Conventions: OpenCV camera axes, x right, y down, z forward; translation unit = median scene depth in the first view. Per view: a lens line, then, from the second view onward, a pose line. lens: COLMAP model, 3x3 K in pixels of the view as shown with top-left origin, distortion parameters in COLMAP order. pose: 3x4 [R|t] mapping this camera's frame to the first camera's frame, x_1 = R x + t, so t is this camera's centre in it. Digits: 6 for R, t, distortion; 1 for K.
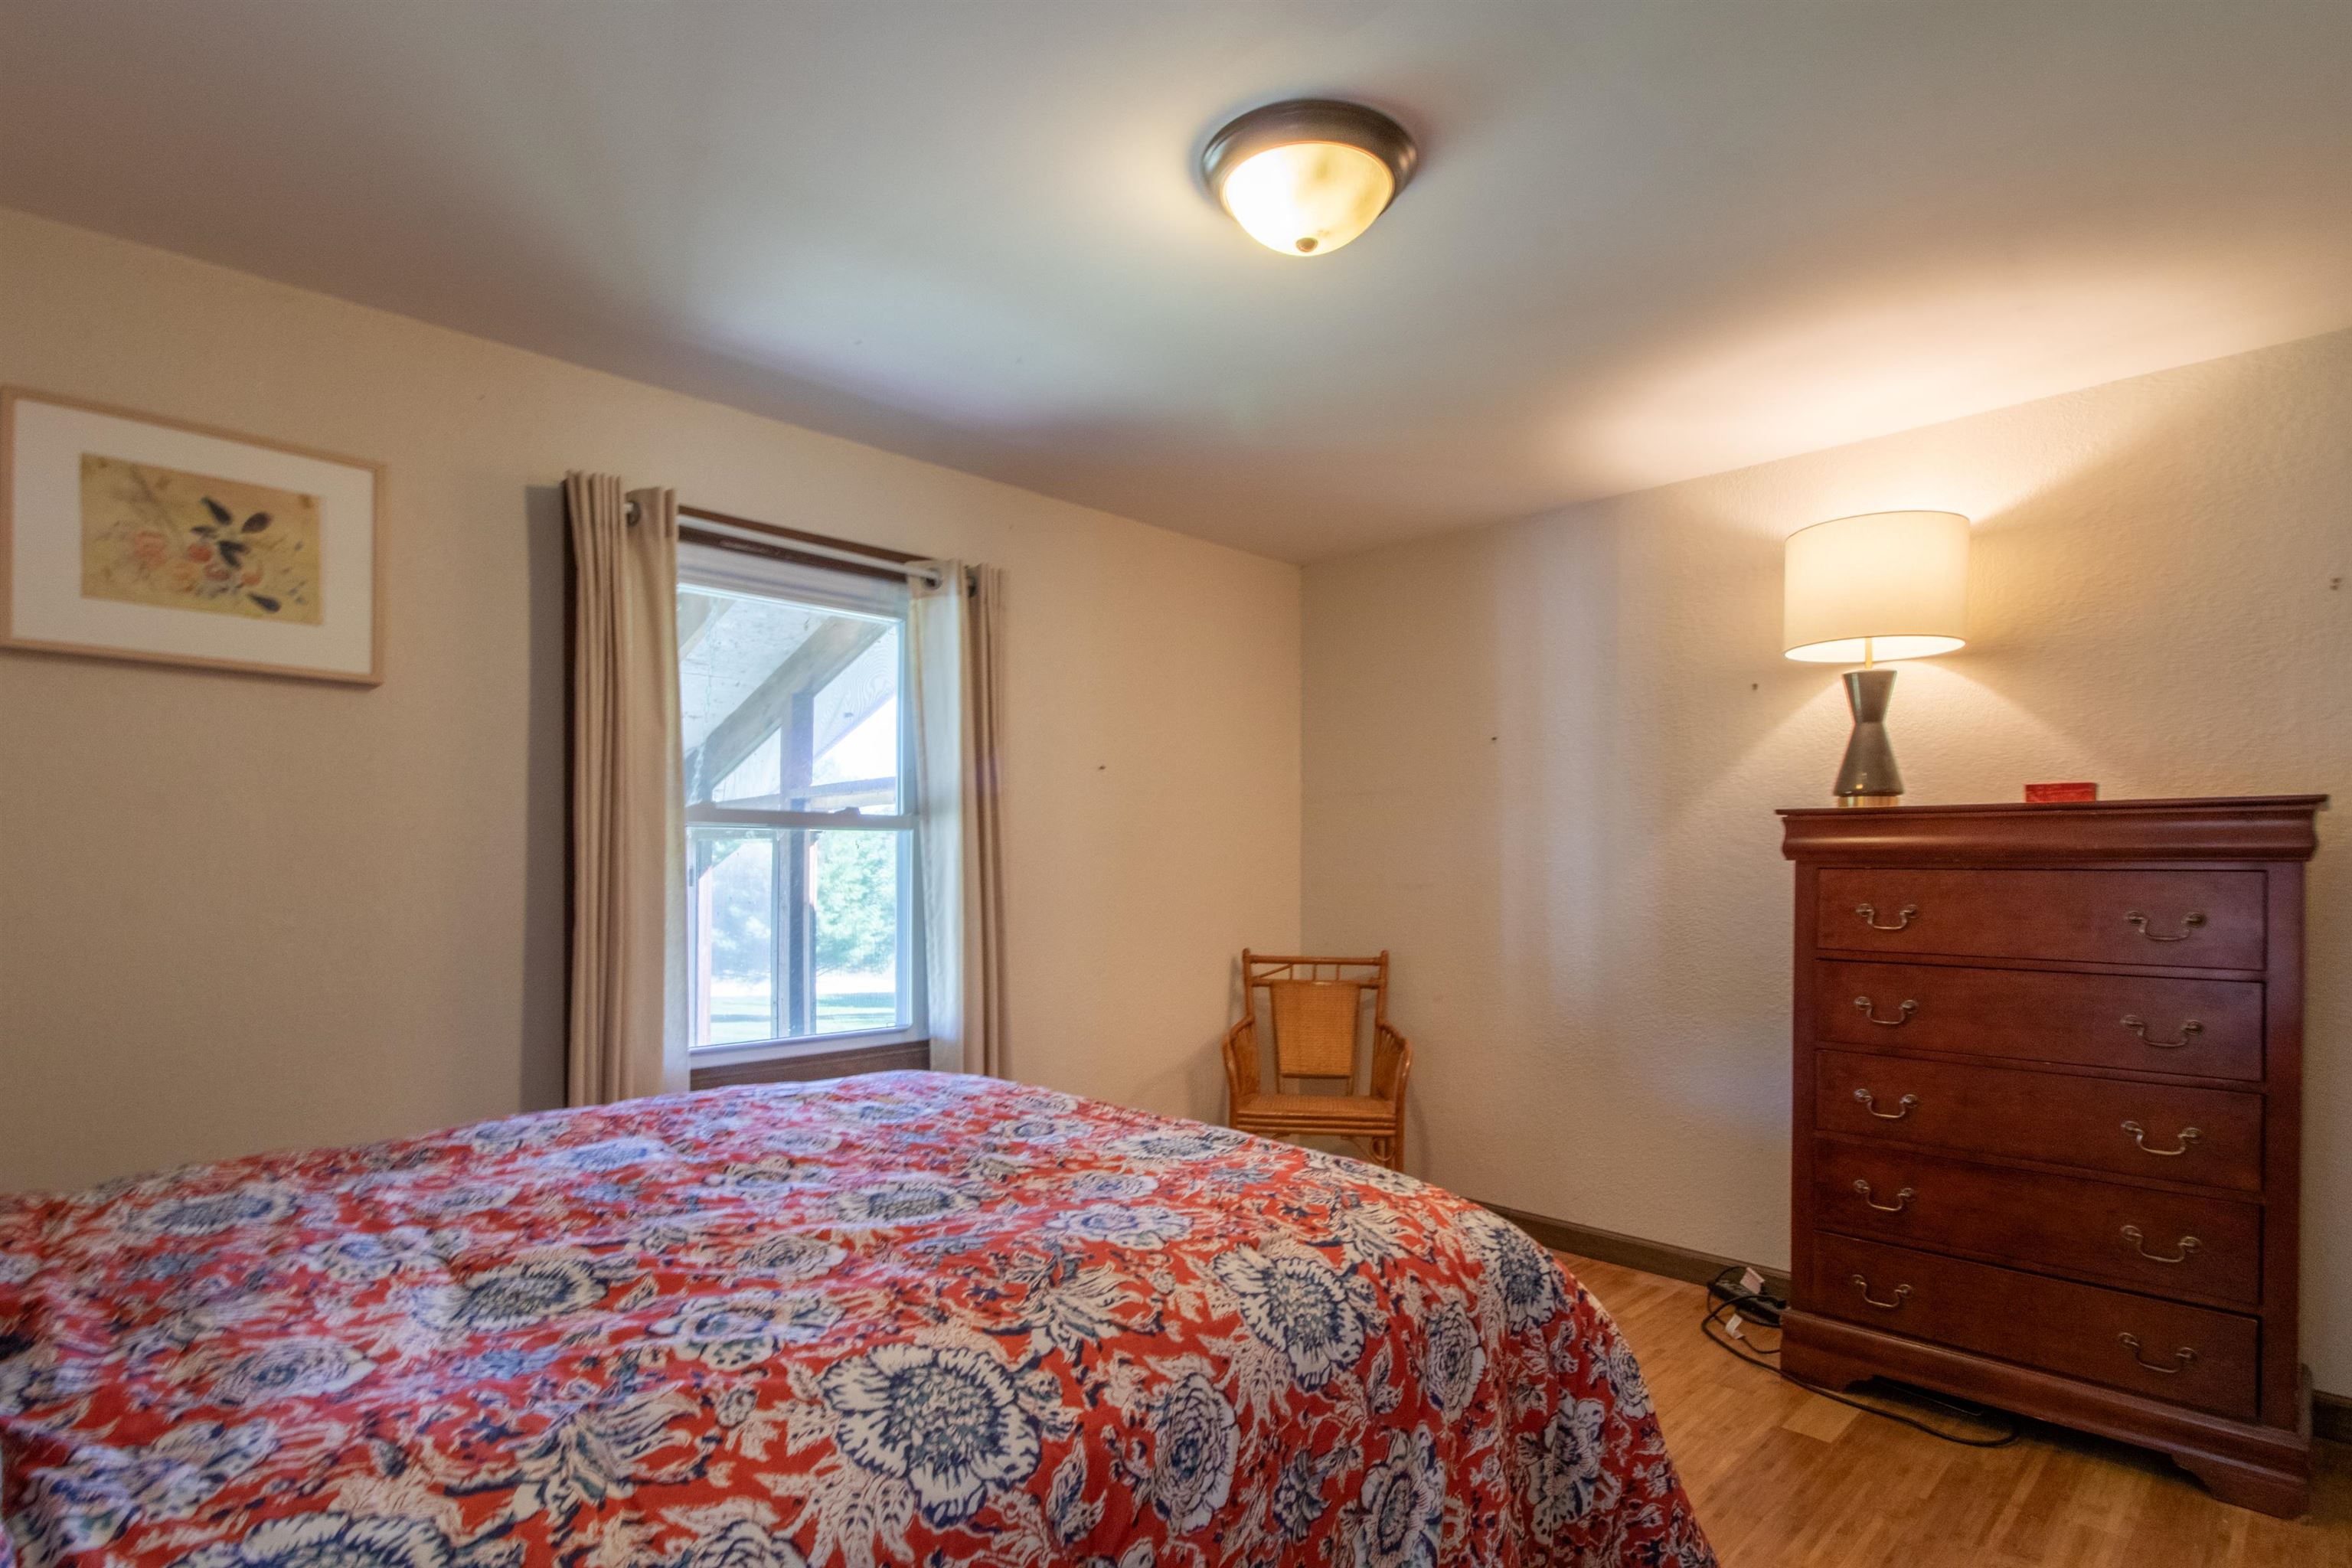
lens RADIAL K [[1136.4, 0, 1118.6], [0, 1136.4, 869.5], [0, 0, 1]] dist [-0.001046, -0.000272]
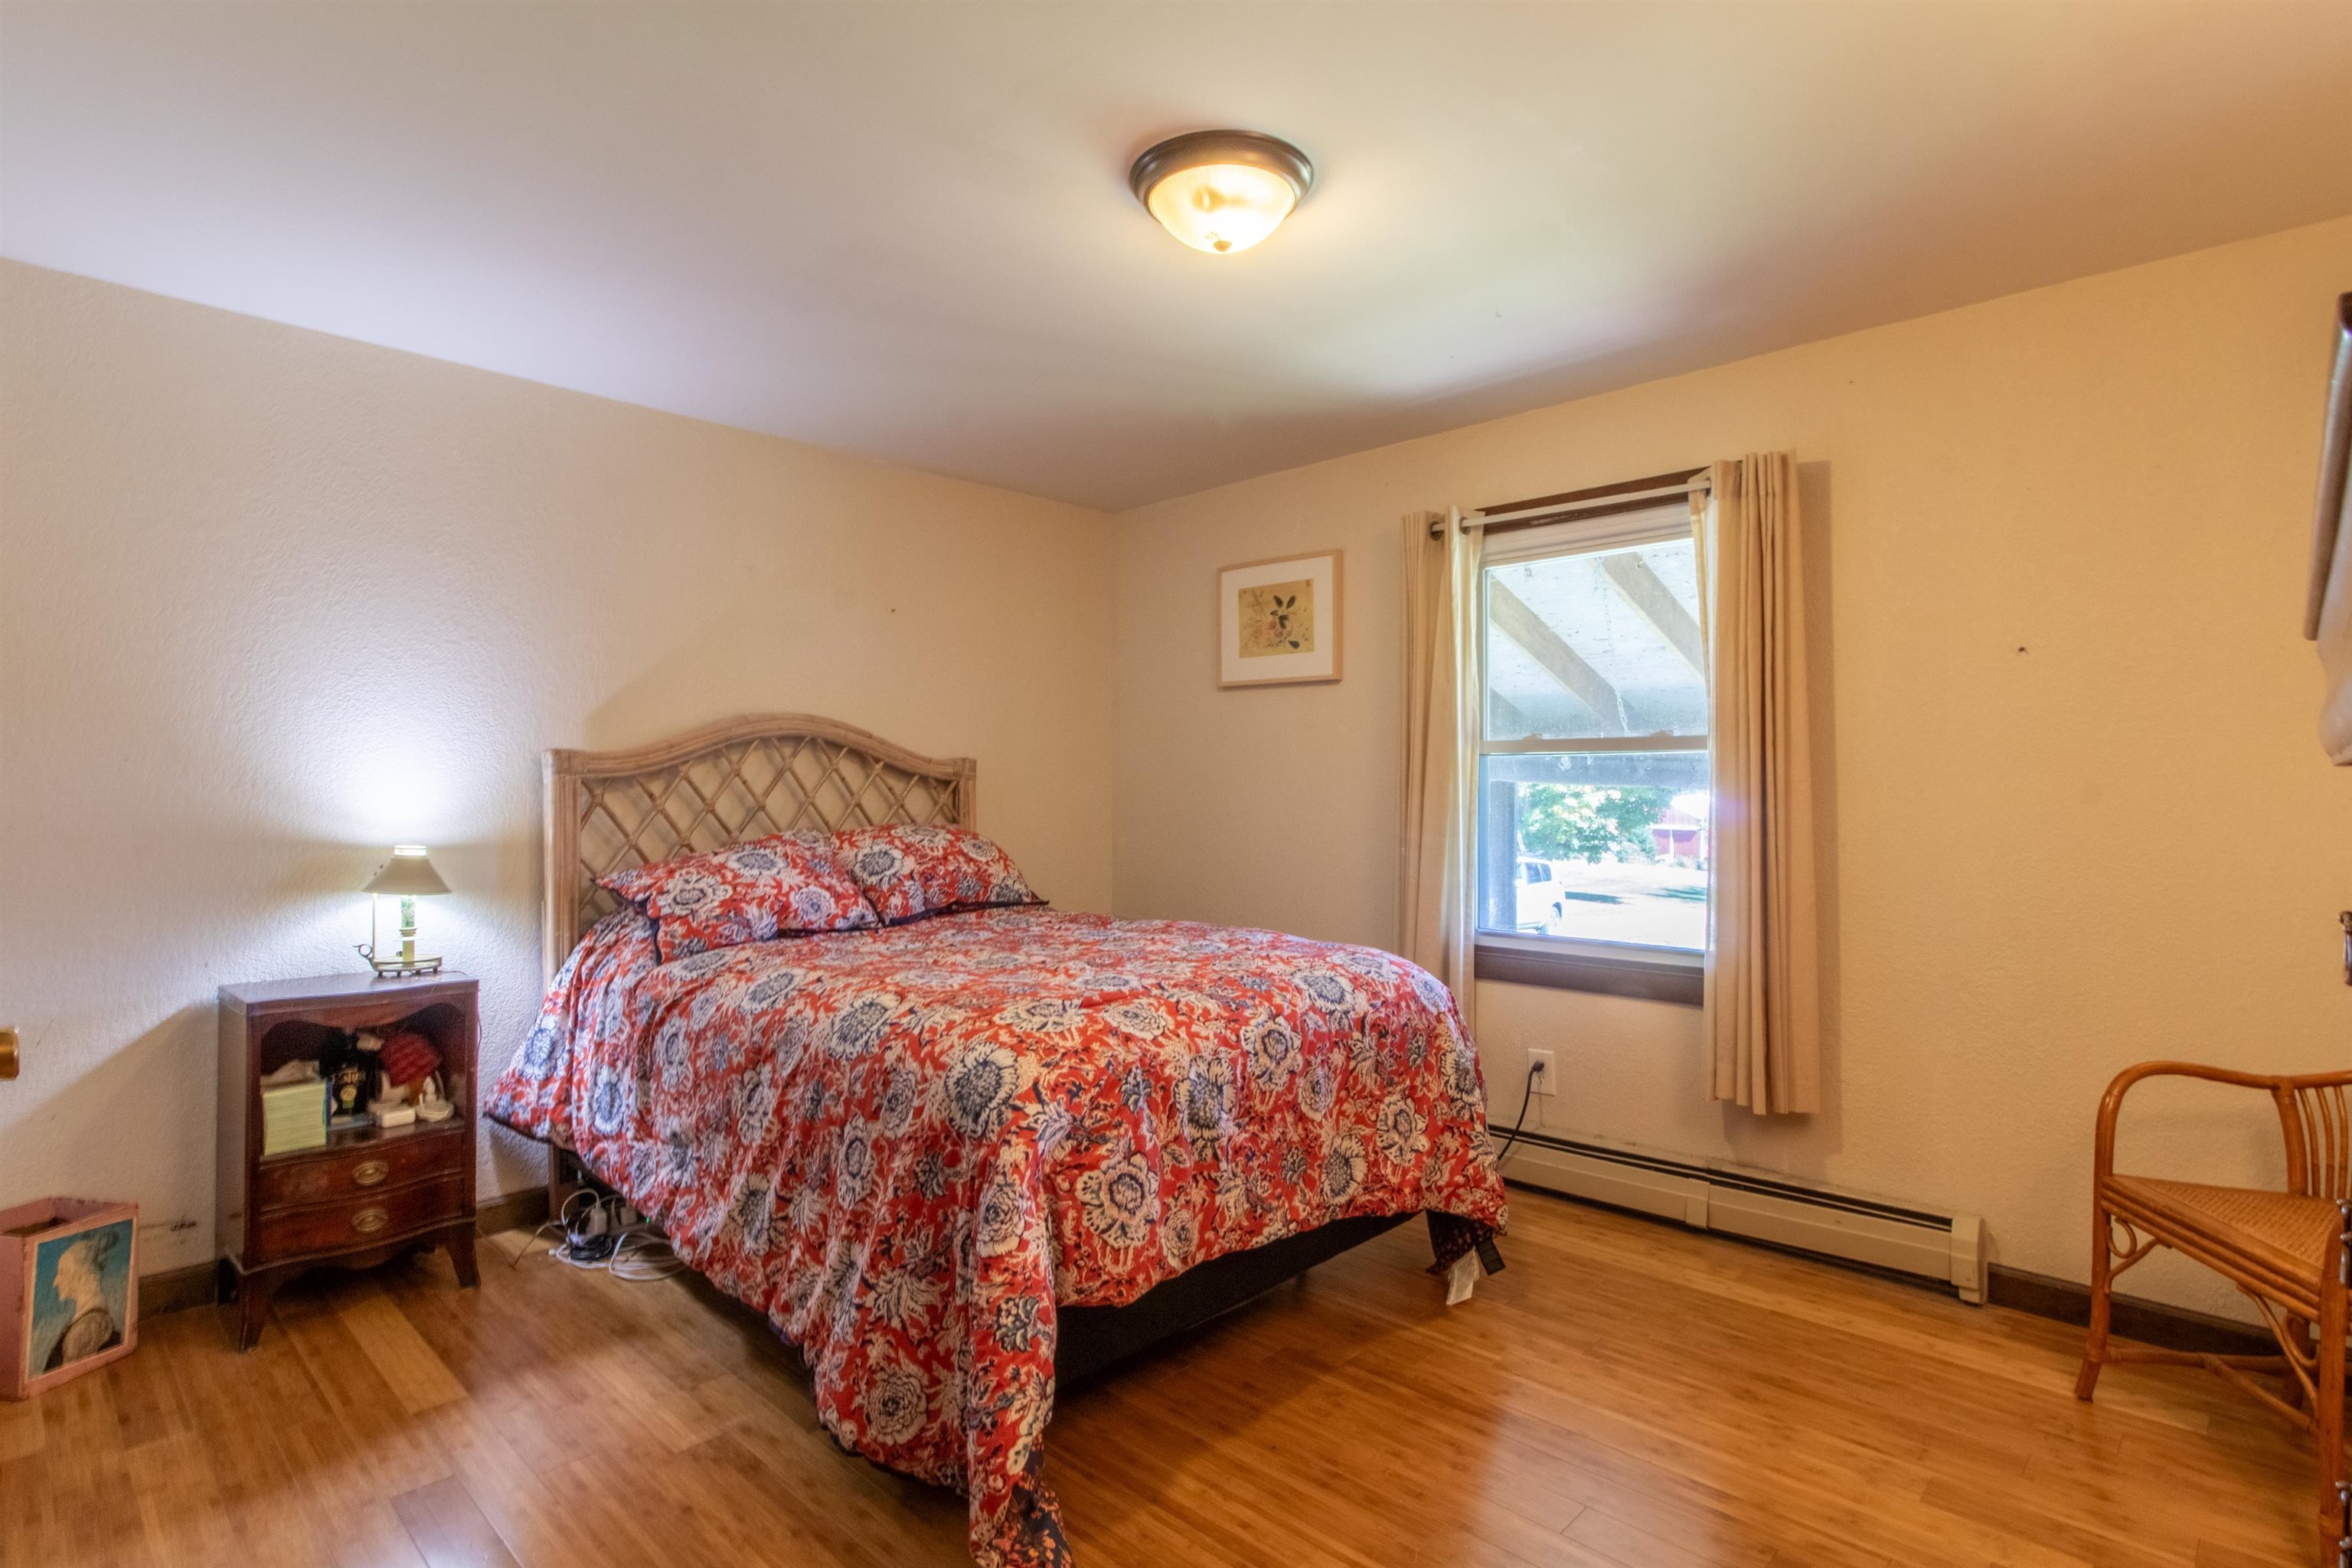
lens RADIAL K [[1103.0, 0, 1181.8], [0, 1103.0, 754.9], [0, 0, 1]] dist [0.000549, -0.000045]
pose [[0.087385, -0.031114, -0.995689, 1.074934], [-0.005655, 0.999481, -0.031729, -0.000626], [0.996159, 0.008404, 0.087163, 0.725367]]
